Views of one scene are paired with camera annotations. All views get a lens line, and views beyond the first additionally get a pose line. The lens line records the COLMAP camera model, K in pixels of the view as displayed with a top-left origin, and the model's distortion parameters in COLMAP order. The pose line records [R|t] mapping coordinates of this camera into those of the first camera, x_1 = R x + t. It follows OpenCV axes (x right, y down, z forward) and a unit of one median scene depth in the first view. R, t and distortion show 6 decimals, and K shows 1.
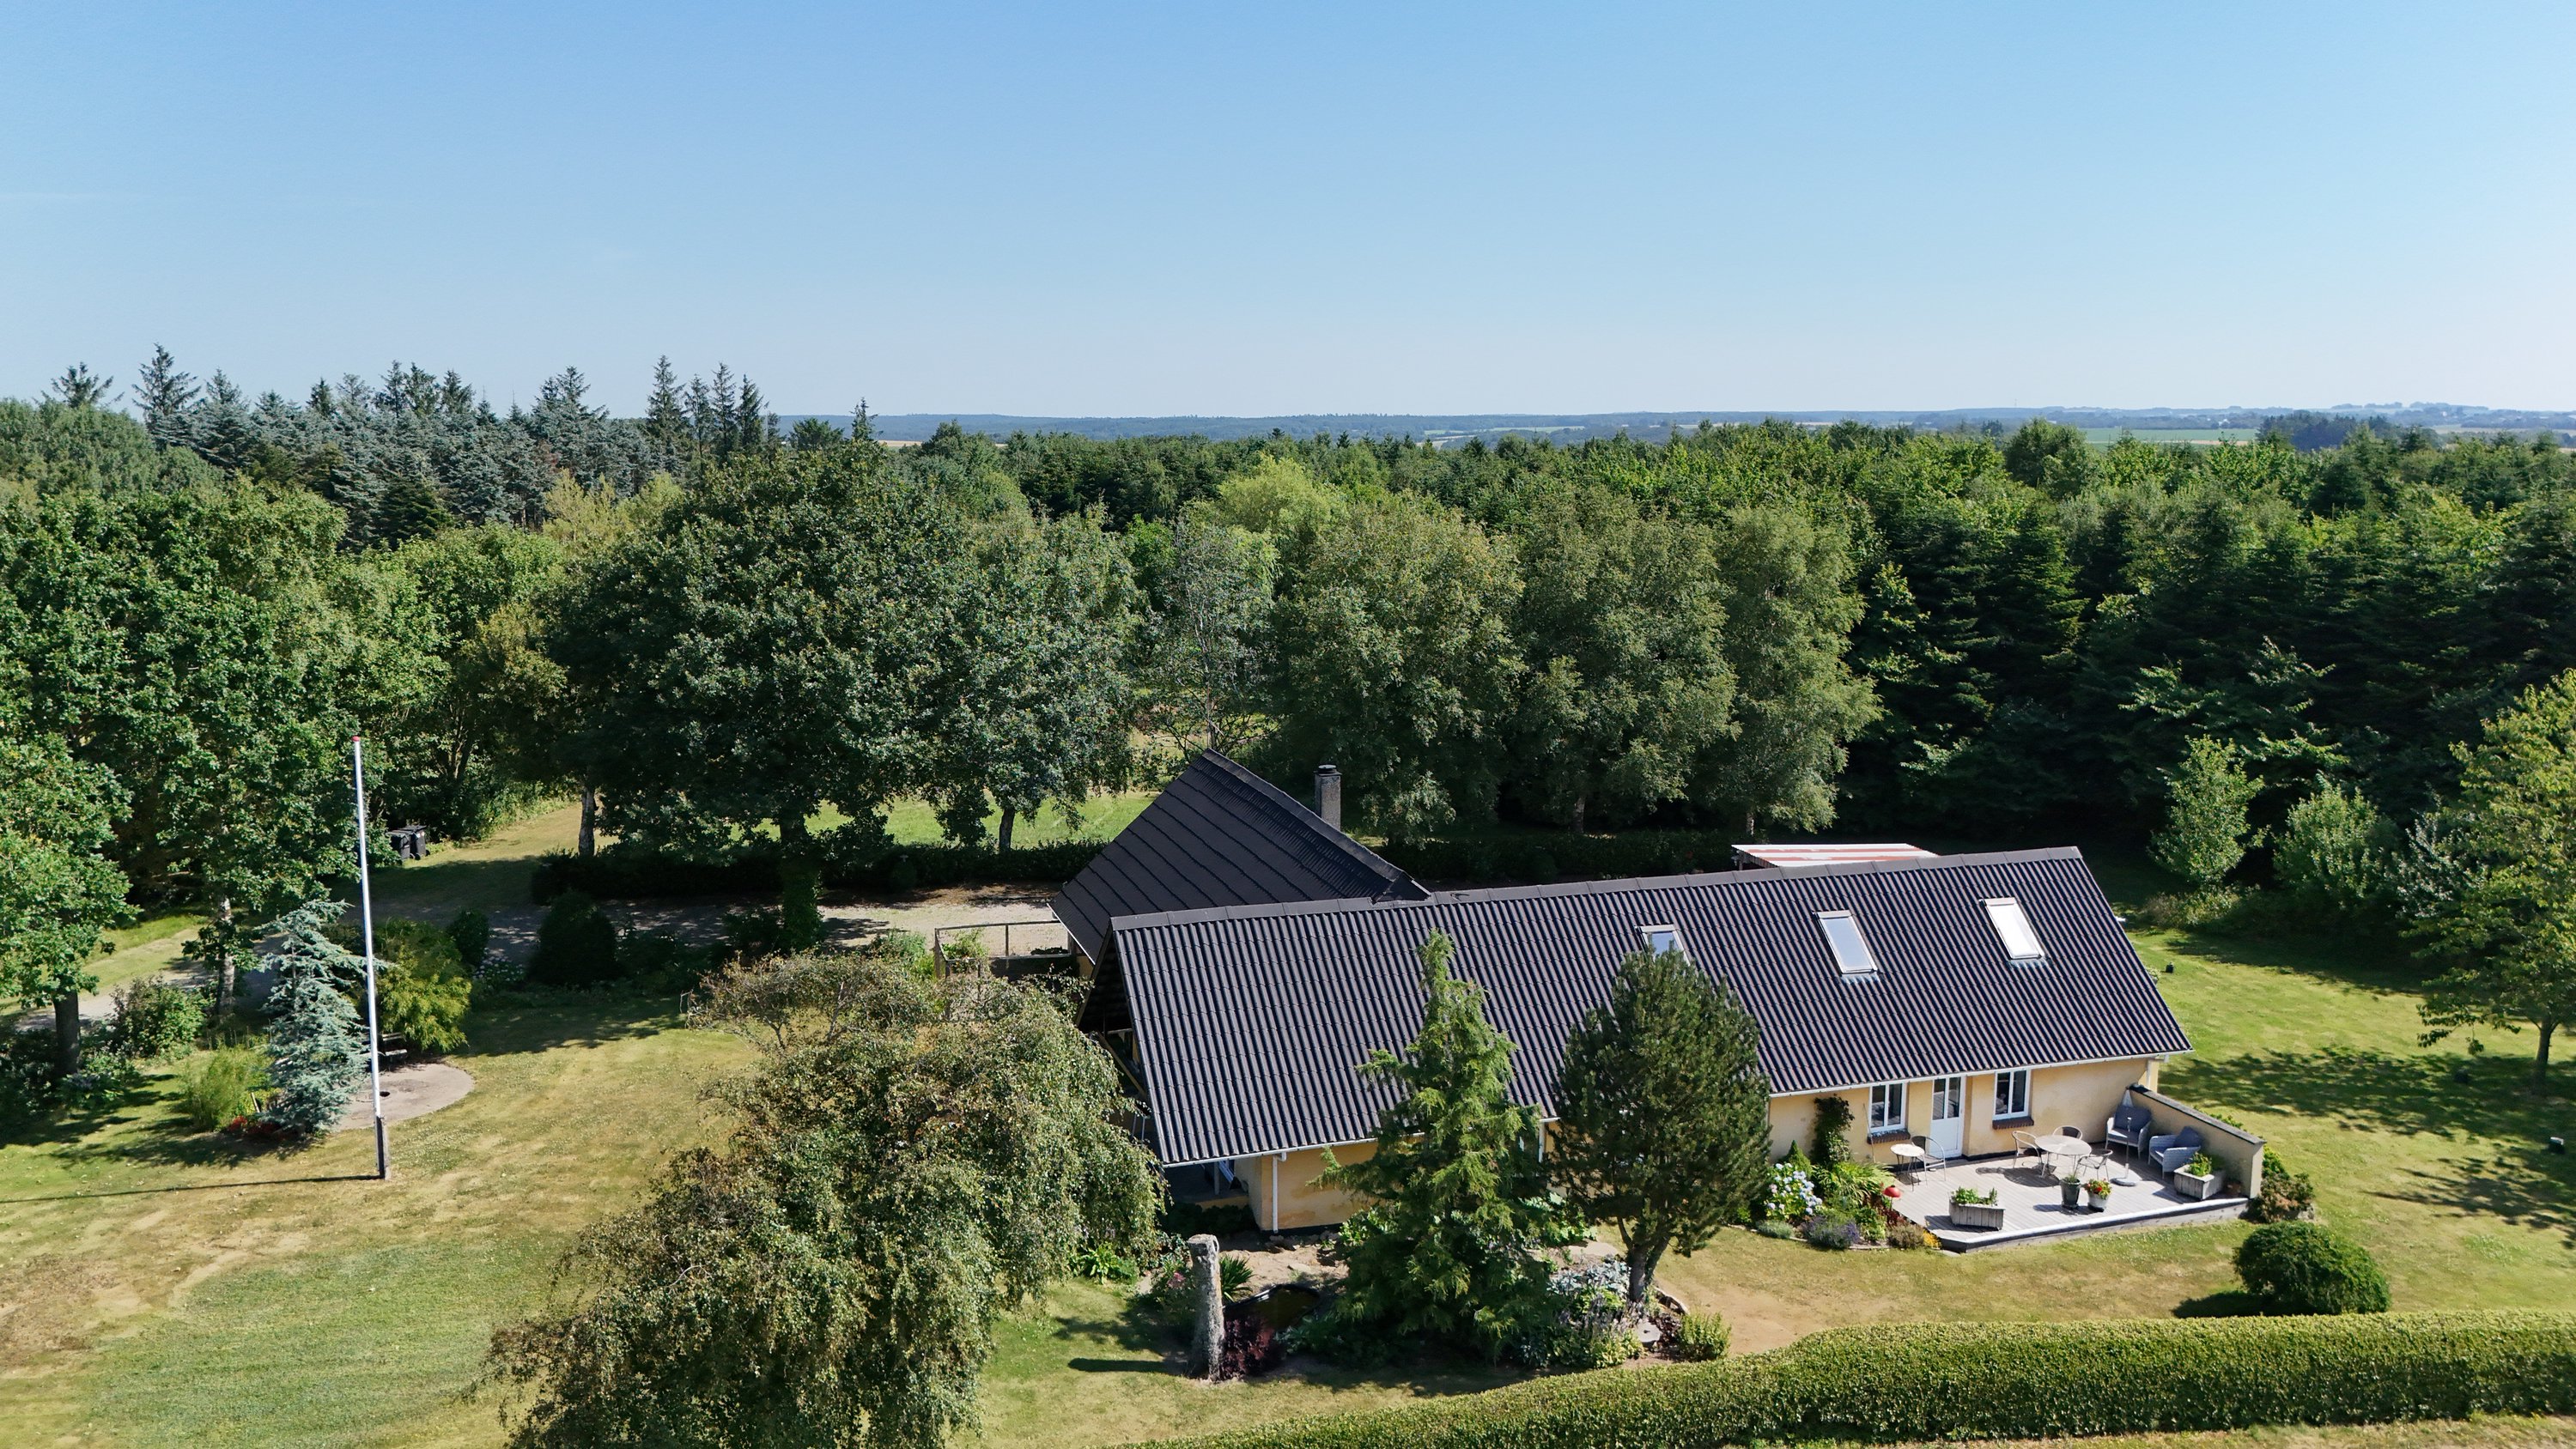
lens RADIAL K [[1903.9, 0, 1286.2], [0, 1903.9, 716.4], [0, 0, 1]] dist [0.071178, -0.071108]
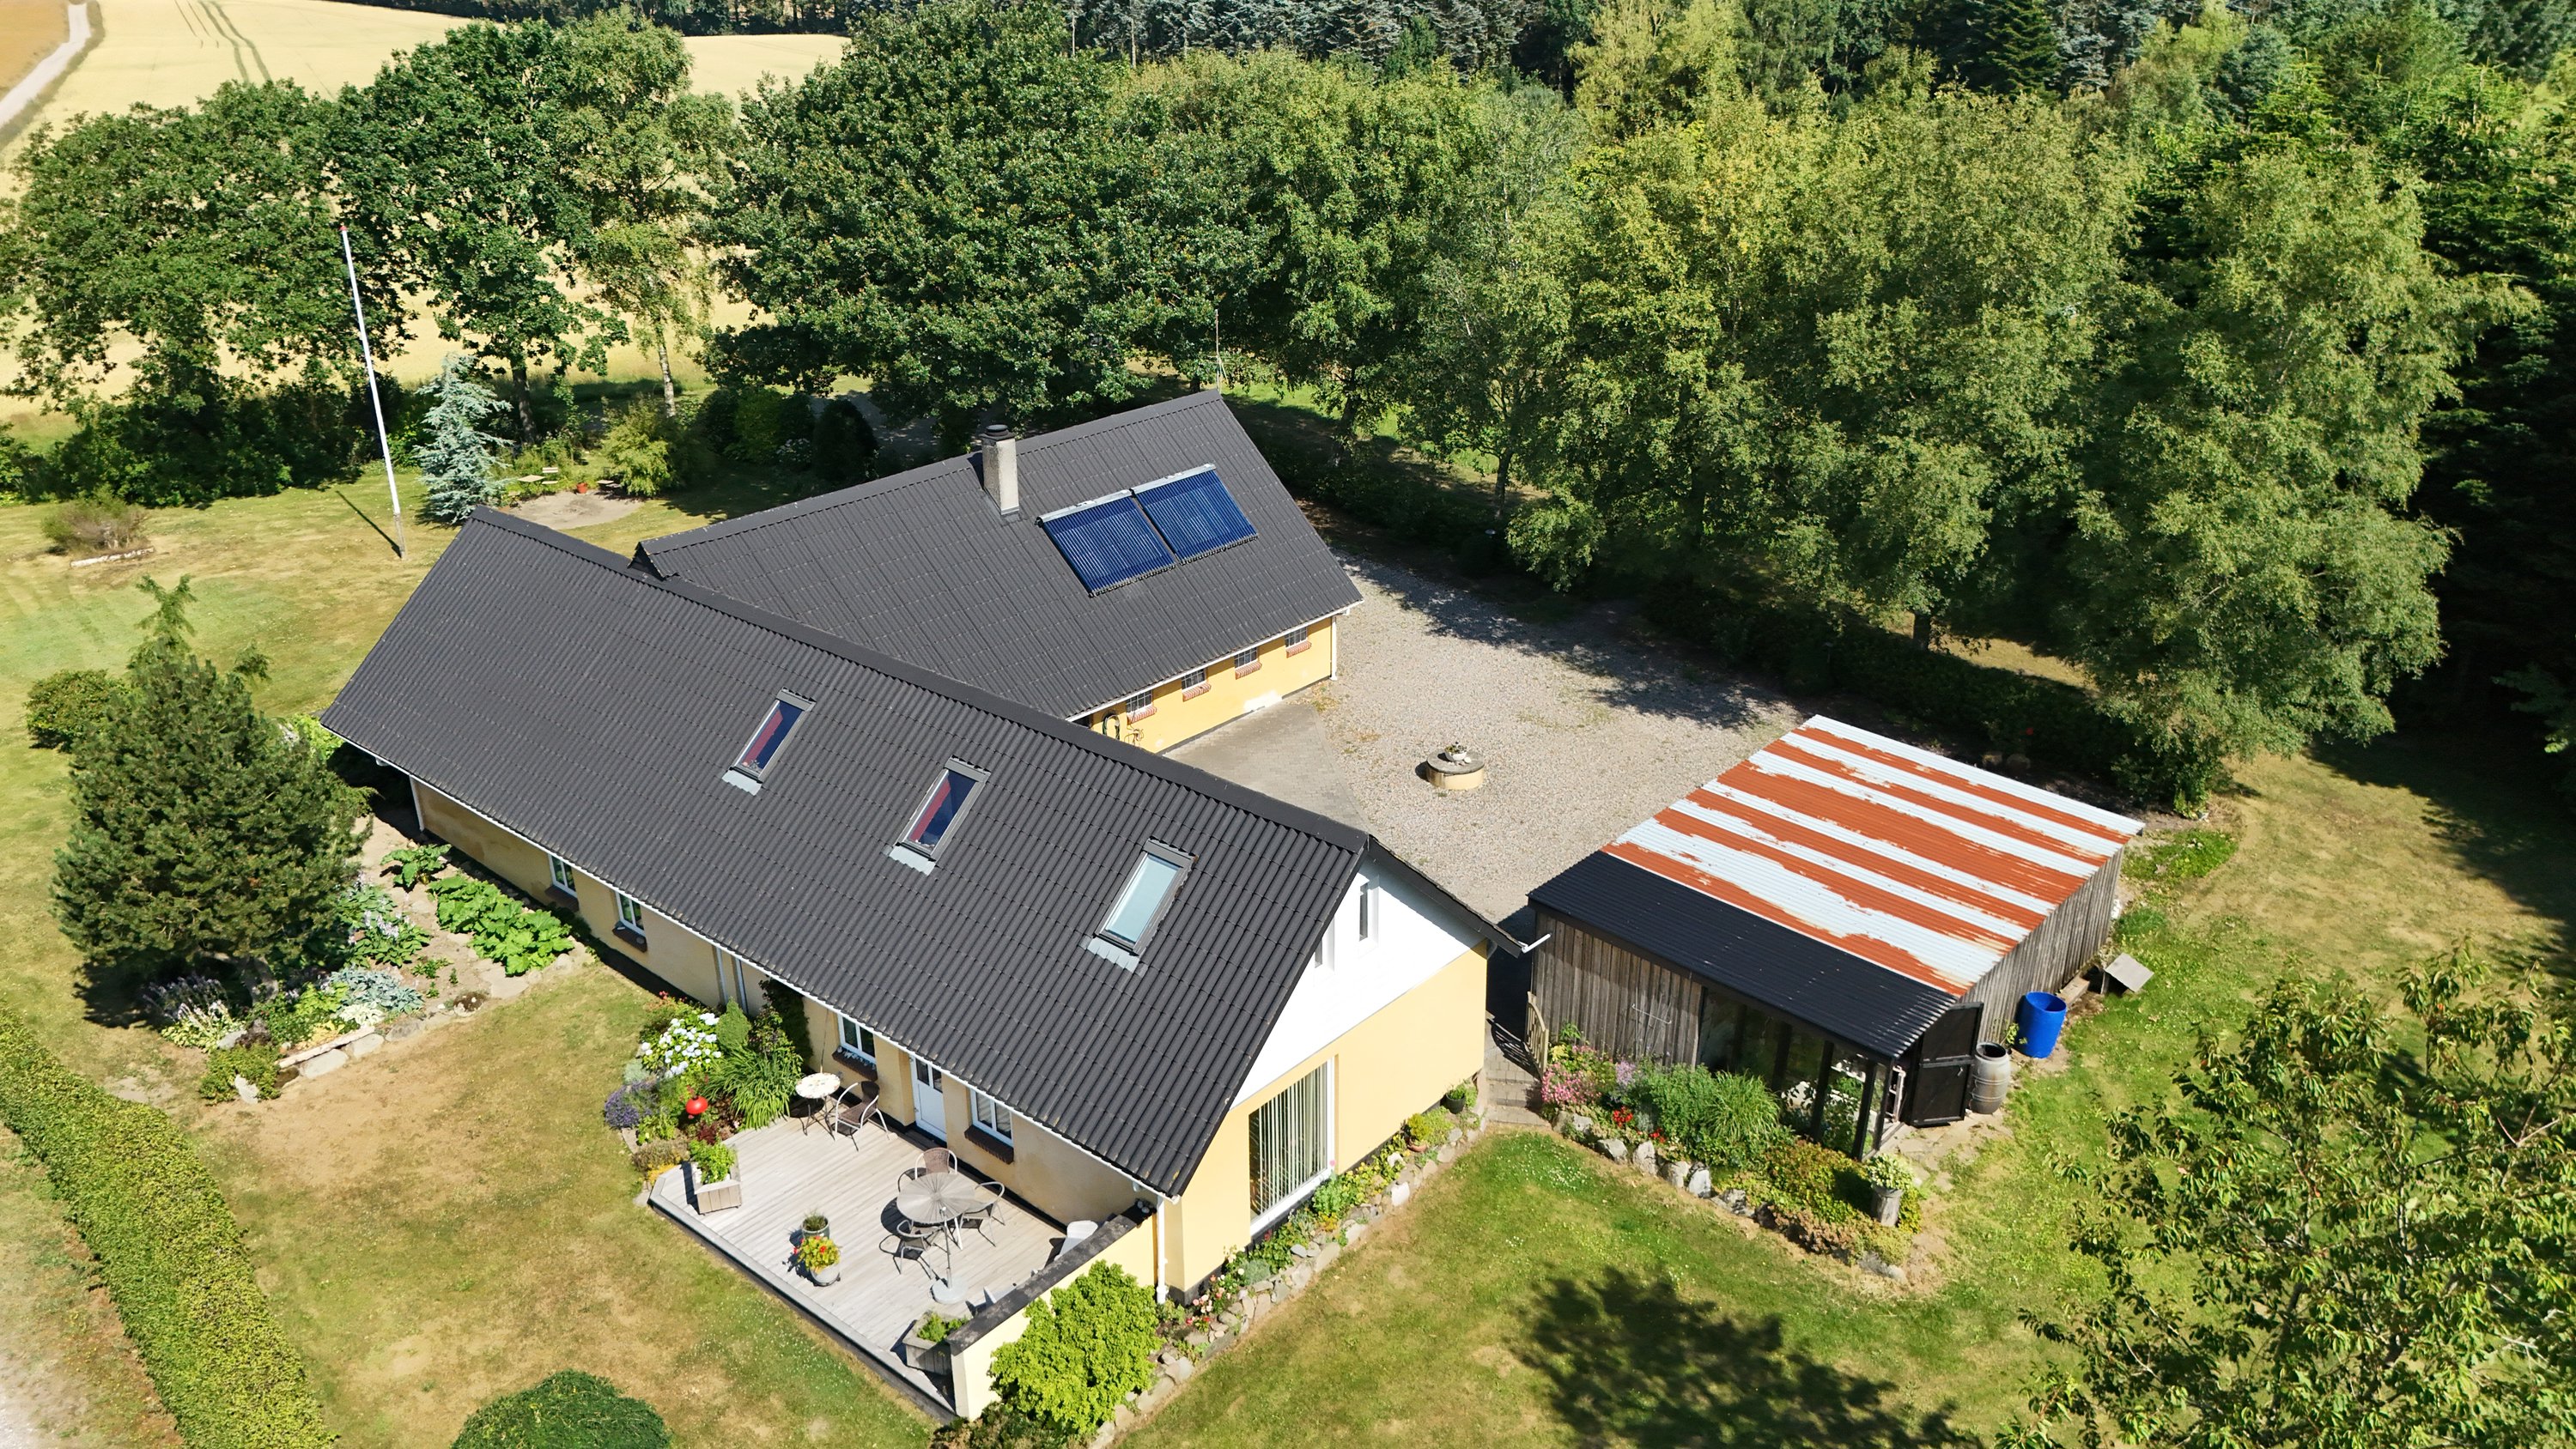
lens RADIAL K [[1903.9, 0, 1288.3], [0, 1903.9, 726.1], [0, 0, 1]] dist [0.071178, -0.071108]
pose [[0.518005, 0.336157, -0.786555, 0.753838], [-0.123382, 0.939289, 0.320176, -0.128114], [0.846433, -0.068806, 0.528032, 0.616618]]
